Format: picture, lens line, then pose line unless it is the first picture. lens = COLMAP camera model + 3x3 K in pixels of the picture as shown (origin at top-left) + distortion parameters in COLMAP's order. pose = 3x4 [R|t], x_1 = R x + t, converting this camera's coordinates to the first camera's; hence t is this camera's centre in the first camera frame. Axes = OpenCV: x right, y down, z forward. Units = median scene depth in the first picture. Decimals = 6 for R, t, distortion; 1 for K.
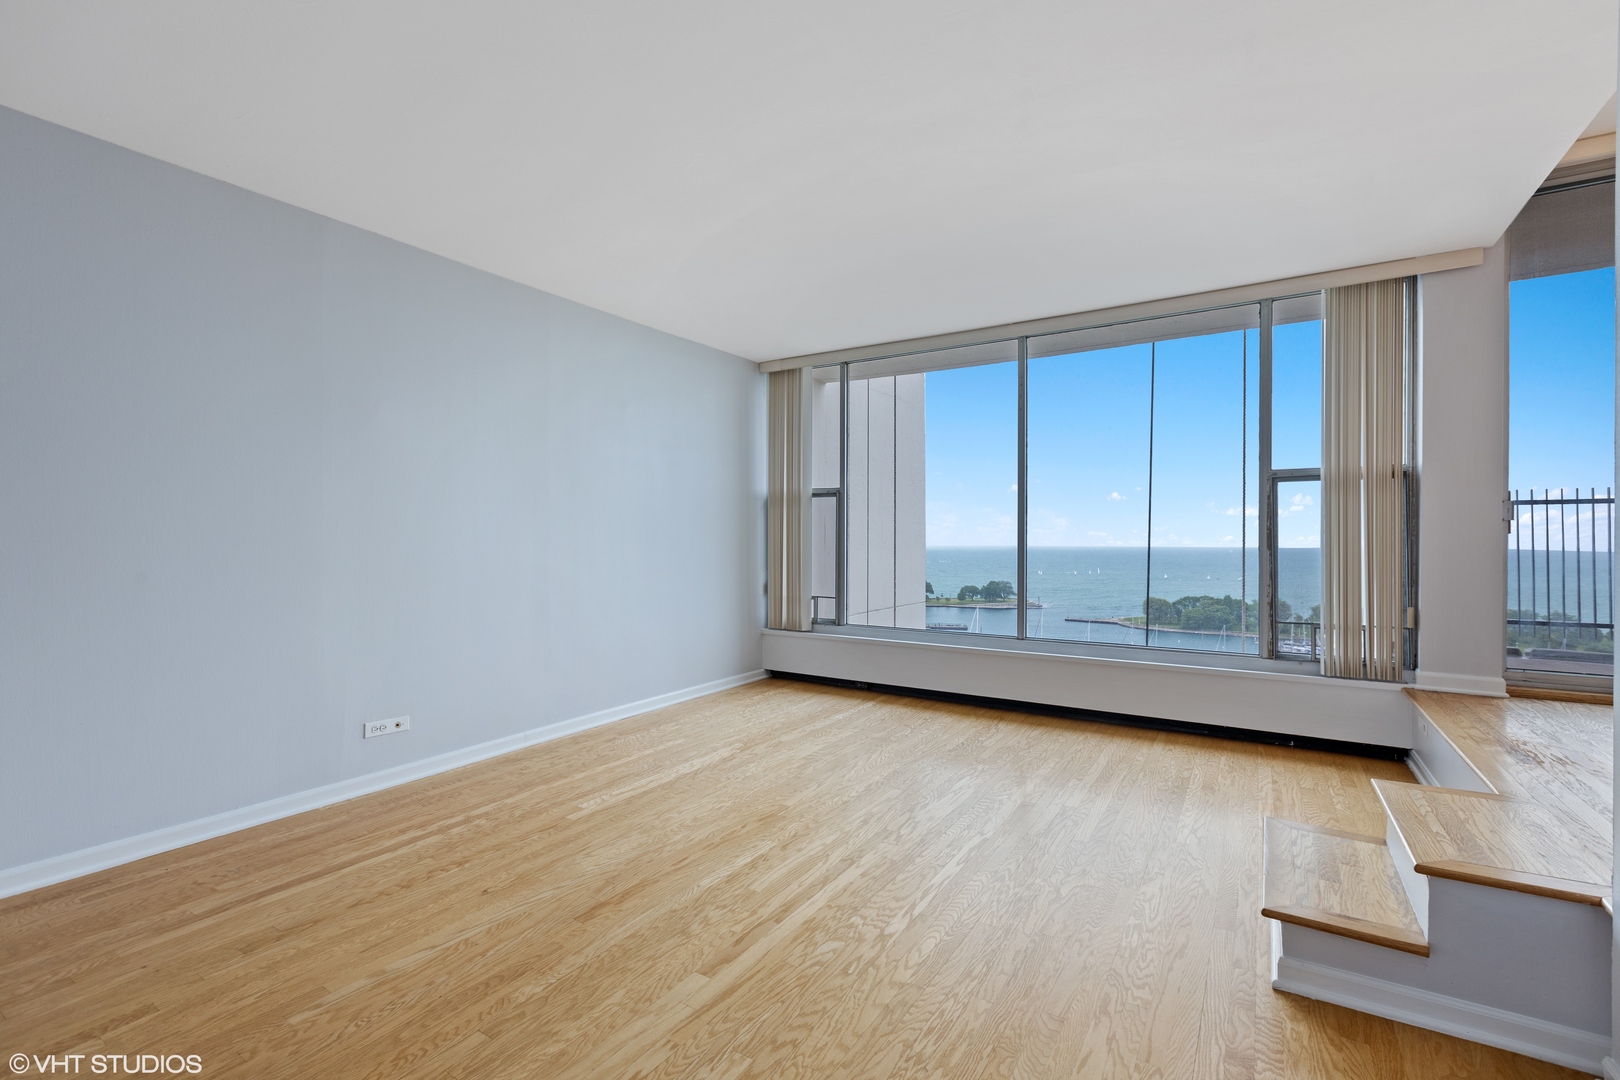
lens RADIAL K [[722.3, 0, 808.9], [0, 722.3, 538.1], [0, 0, 1]] dist [-0.001239, 0.000918]
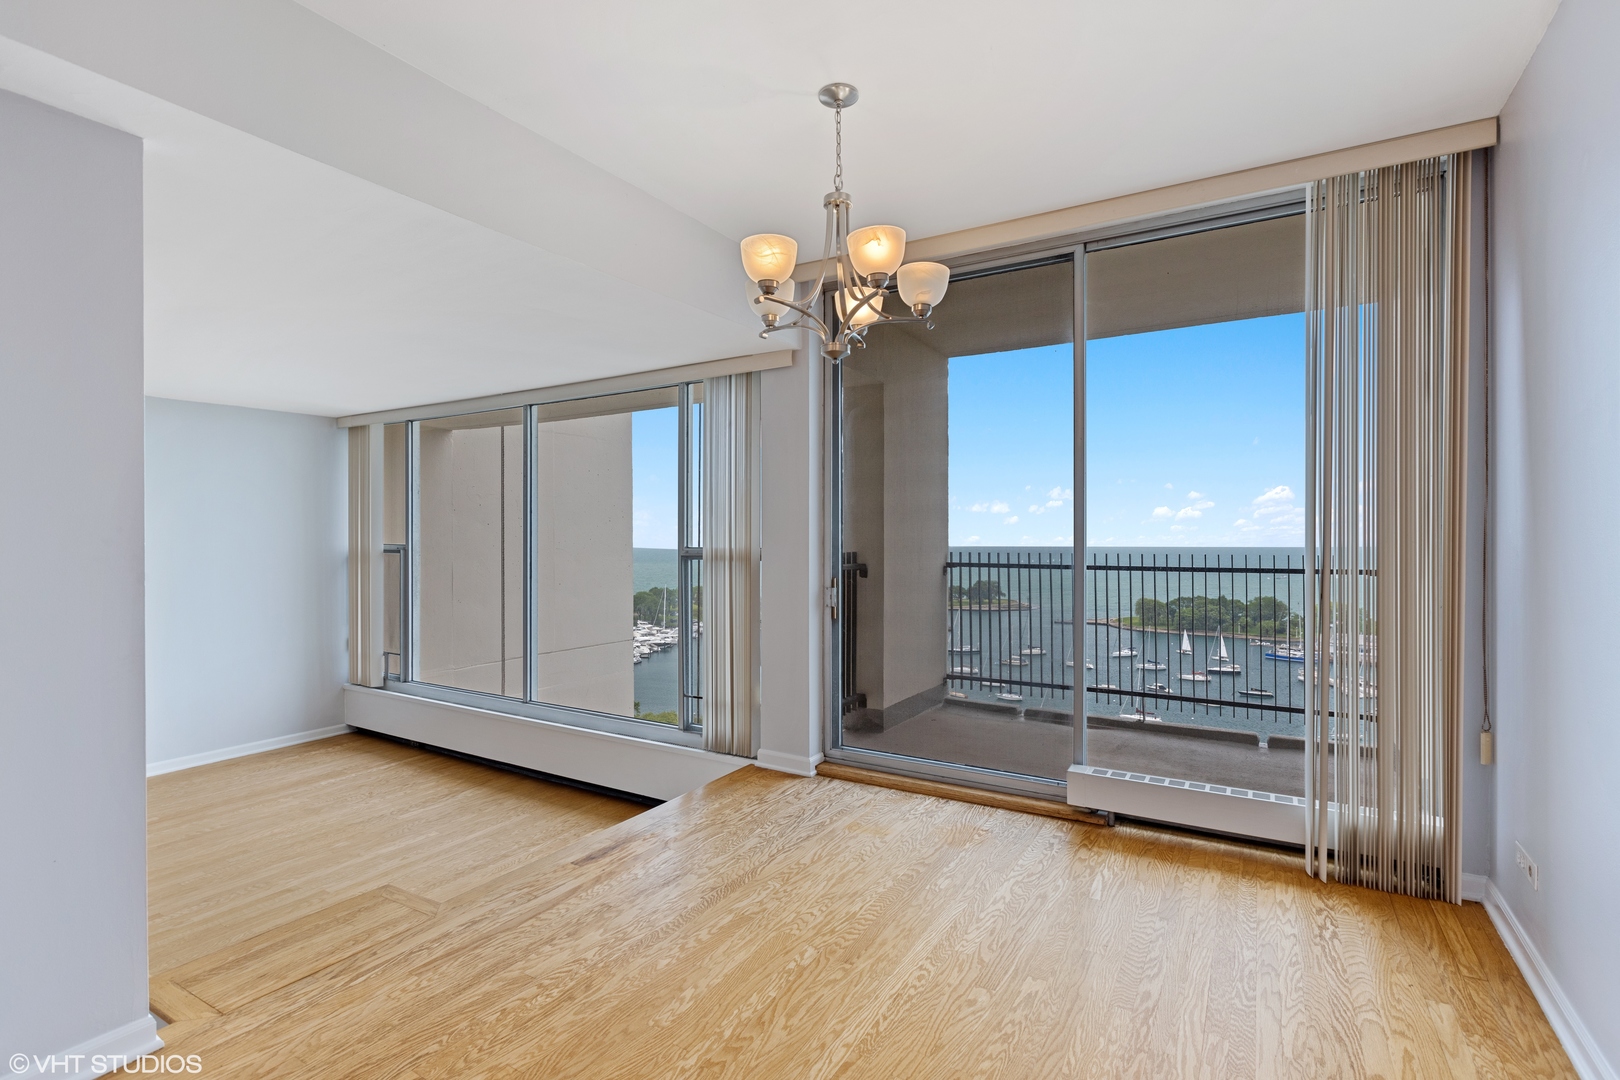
lens RADIAL K [[742.7, 0, 836.9], [0, 742.7, 542.7], [0, 0, 1]] dist [-0.001107, -0.000293]
pose [[0.999287, -0.000056, 0.037757, 0.963145], [-0.000038, 0.999997, 0.002496, -0.120838], [-0.037757, -0.002495, 0.999284, -0.082659]]
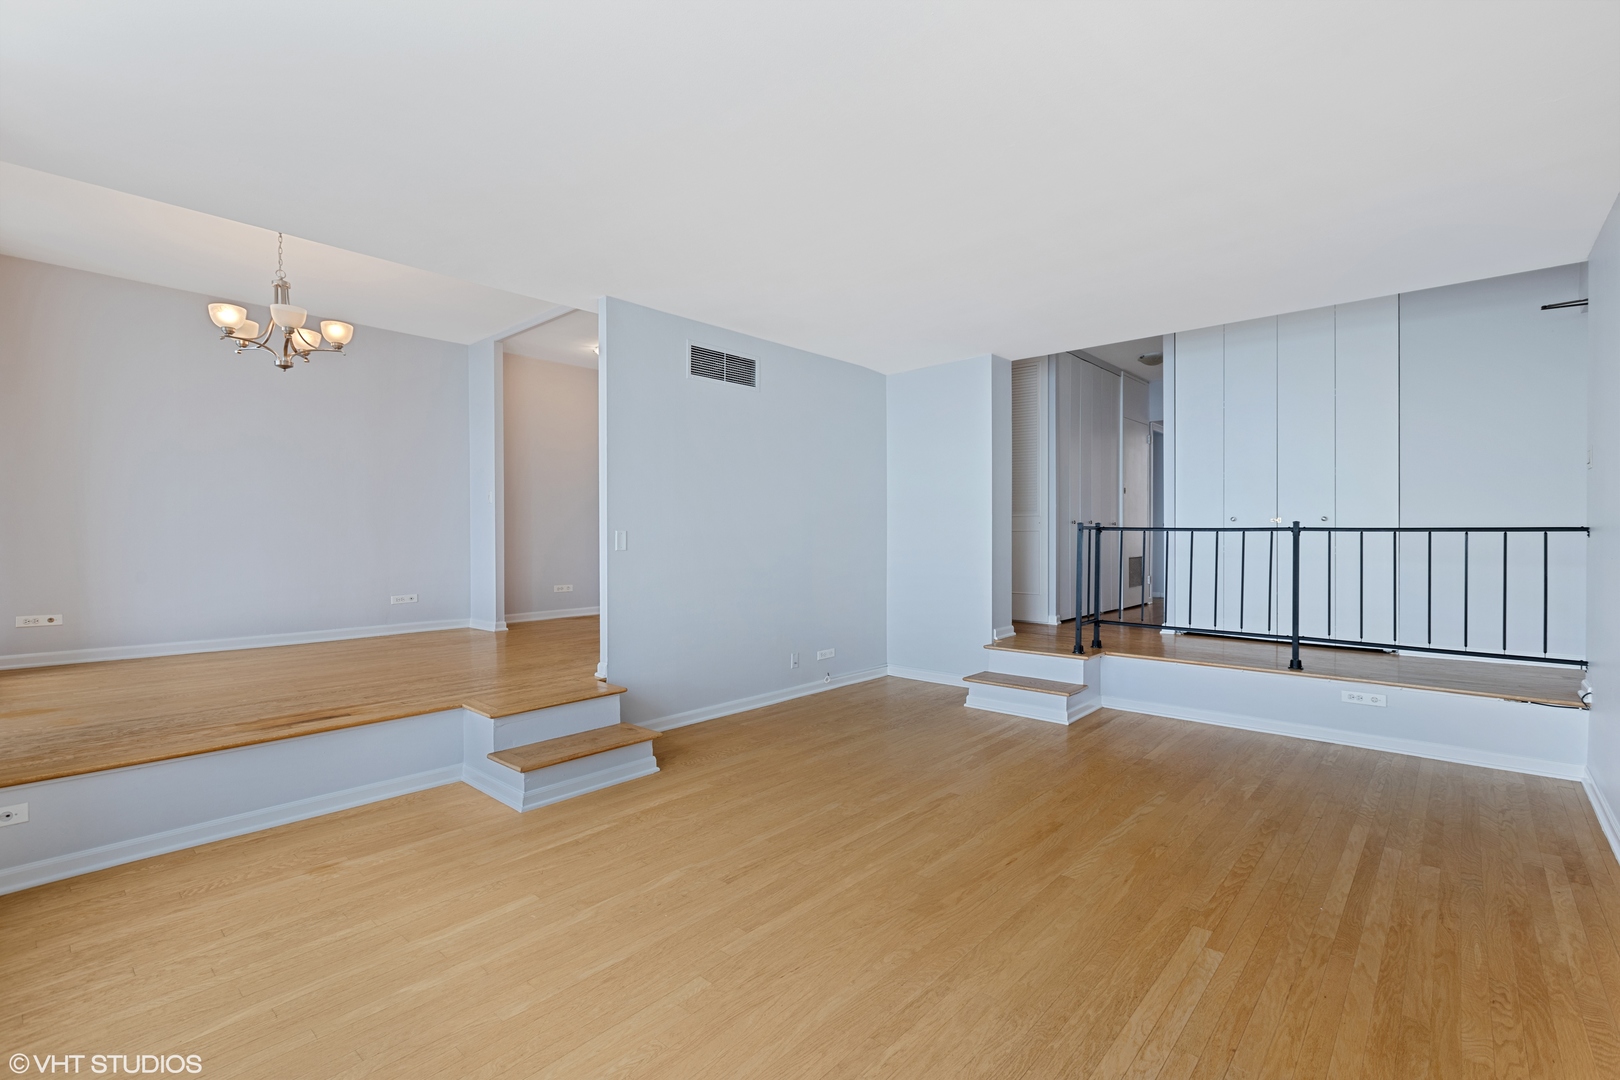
lens RADIAL K [[718.3, 0, 809.0], [0, 718.3, 535.5], [0, 0, 1]] dist [0.002120, 0.000316]
pose [[-0.985518, 0.002767, 0.169549, -0.053480], [0.003239, 0.999992, 0.002504, -0.014698], [-0.169541, 0.003017, -0.985519, 1.568765]]
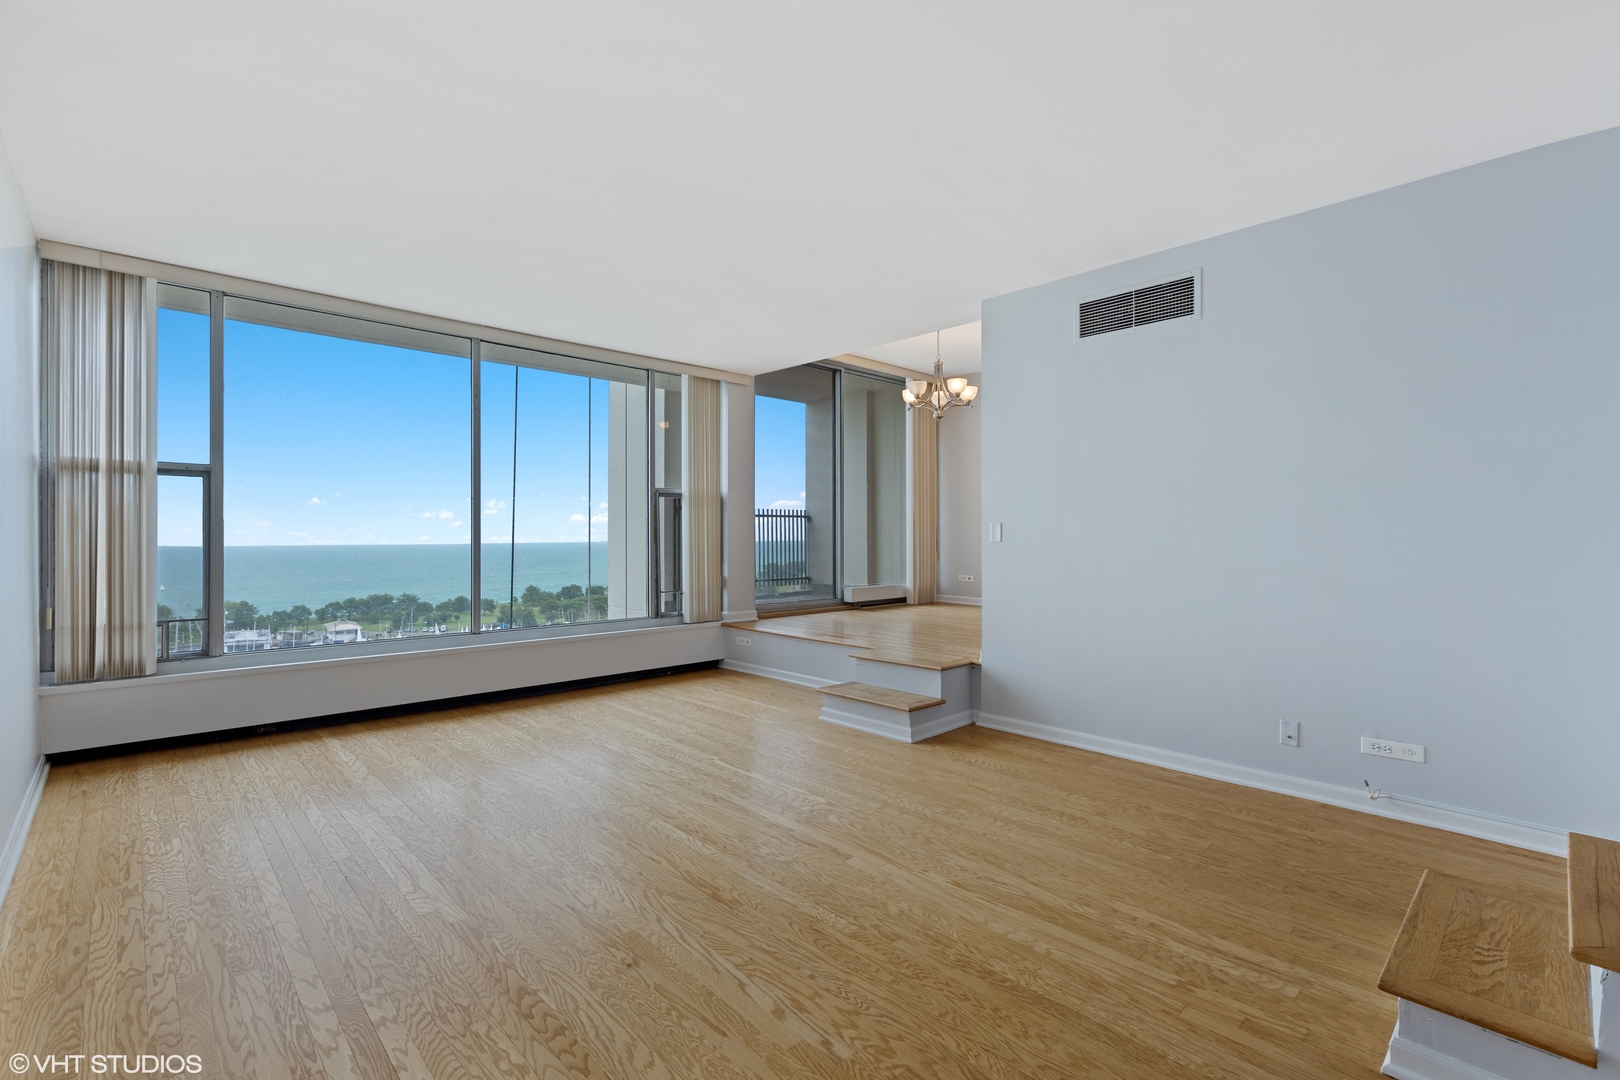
lens RADIAL K [[722.3, 0, 808.9], [0, 722.3, 538.1], [0, 0, 1]] dist [-0.001239, 0.000918]
pose [[0.247116, -0.004626, 0.968975, -0.831431], [-0.000144, 0.999988, 0.004811, -0.000452], [-0.968986, -0.001329, 0.247113, 0.418991]]
